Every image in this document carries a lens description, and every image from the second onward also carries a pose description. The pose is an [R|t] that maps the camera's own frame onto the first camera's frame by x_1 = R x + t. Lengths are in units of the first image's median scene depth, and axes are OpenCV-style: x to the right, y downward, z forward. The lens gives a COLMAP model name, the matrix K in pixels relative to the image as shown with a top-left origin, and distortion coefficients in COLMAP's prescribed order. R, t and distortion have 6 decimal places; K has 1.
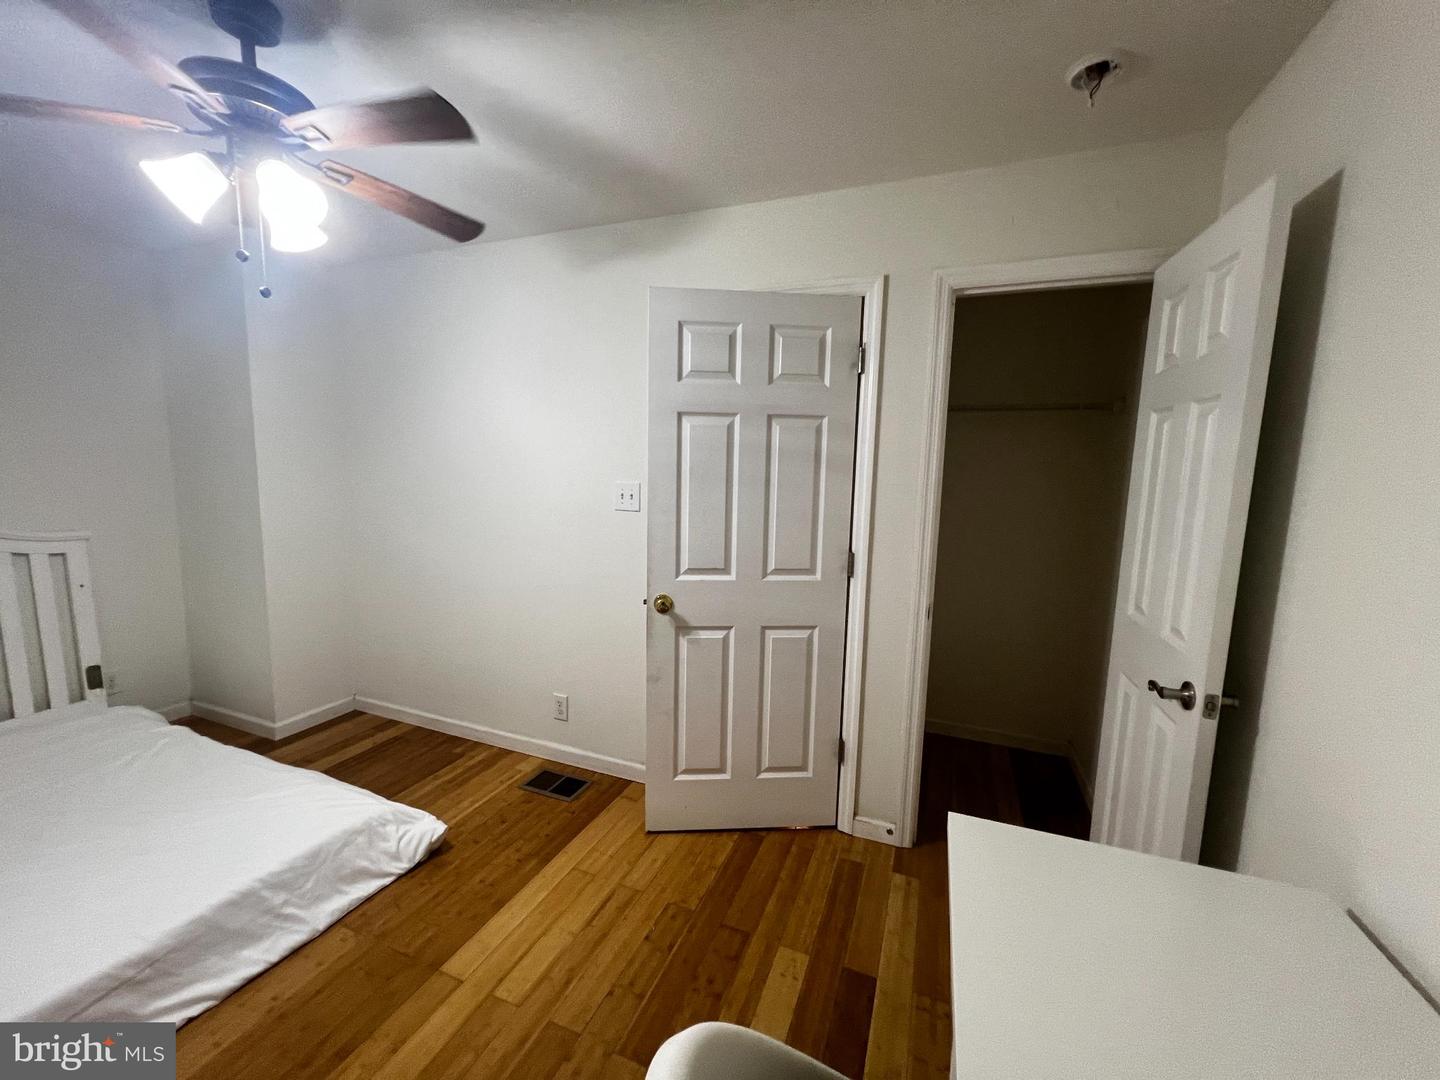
lens RADIAL K [[575.0, 0, 719.6], [0, 575.0, 539.8], [0, 0, 1]] dist [-0.003763, -0.000503]
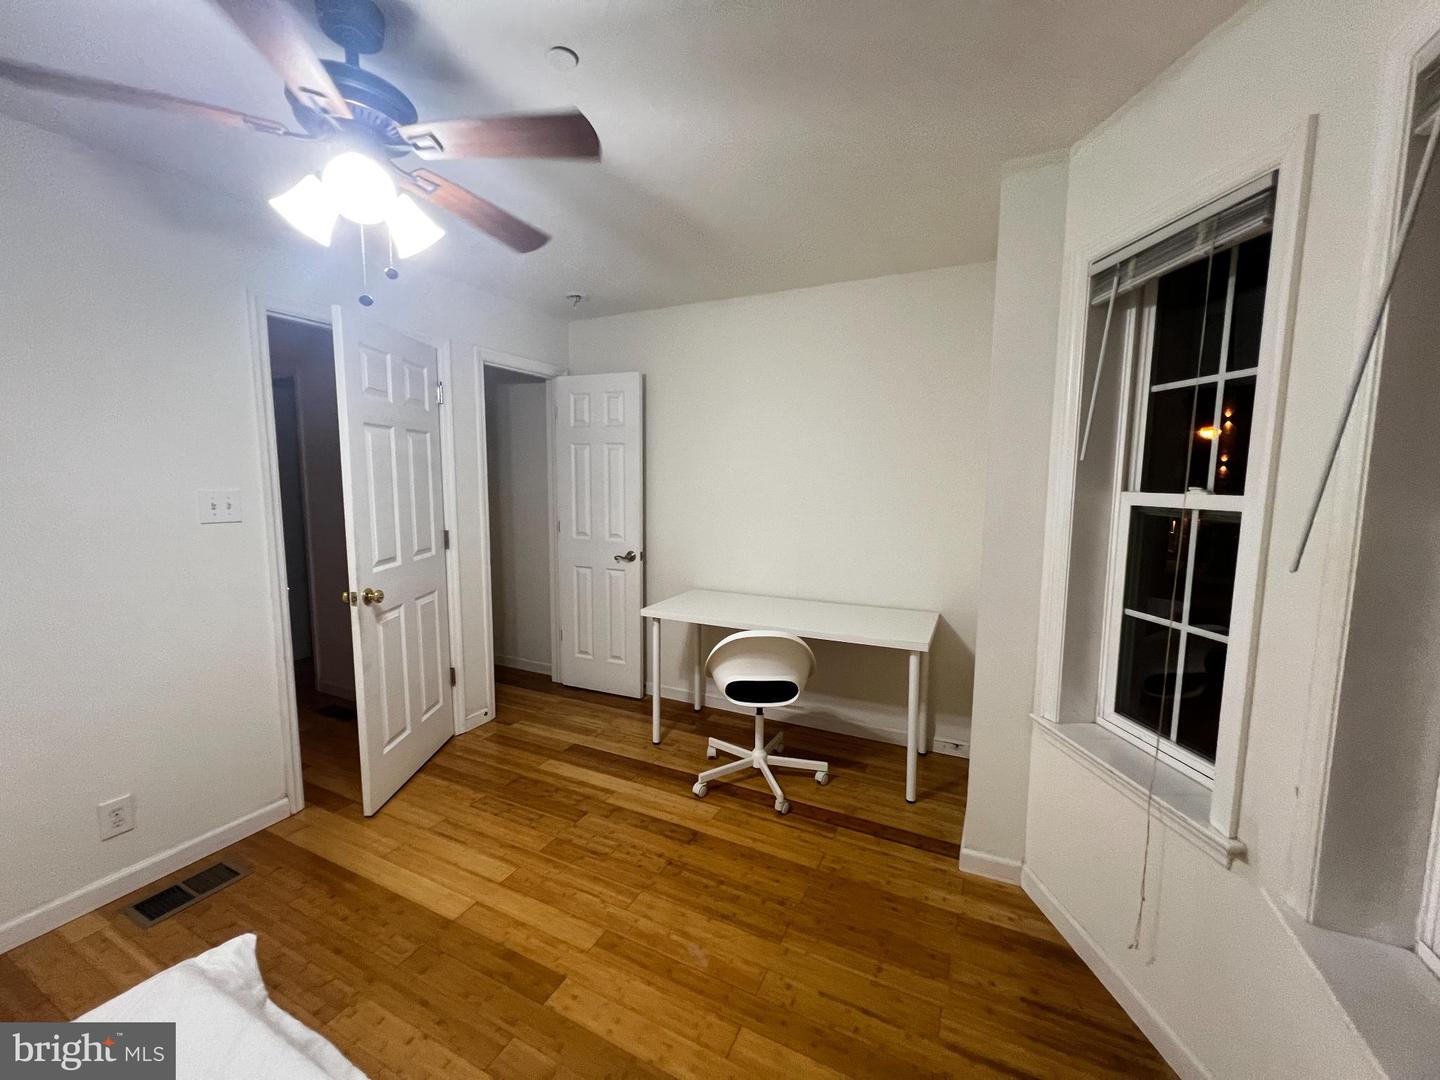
lens RADIAL K [[575.0, 0, 718.5], [0, 575.0, 539.6], [0, 0, 1]] dist [-0.003763, -0.000503]
pose [[0.072028, -0.131142, 0.988744, -1.146187], [0.119092, 0.985357, 0.122017, -0.051020], [-0.990267, 0.108963, 0.086592, 0.235547]]
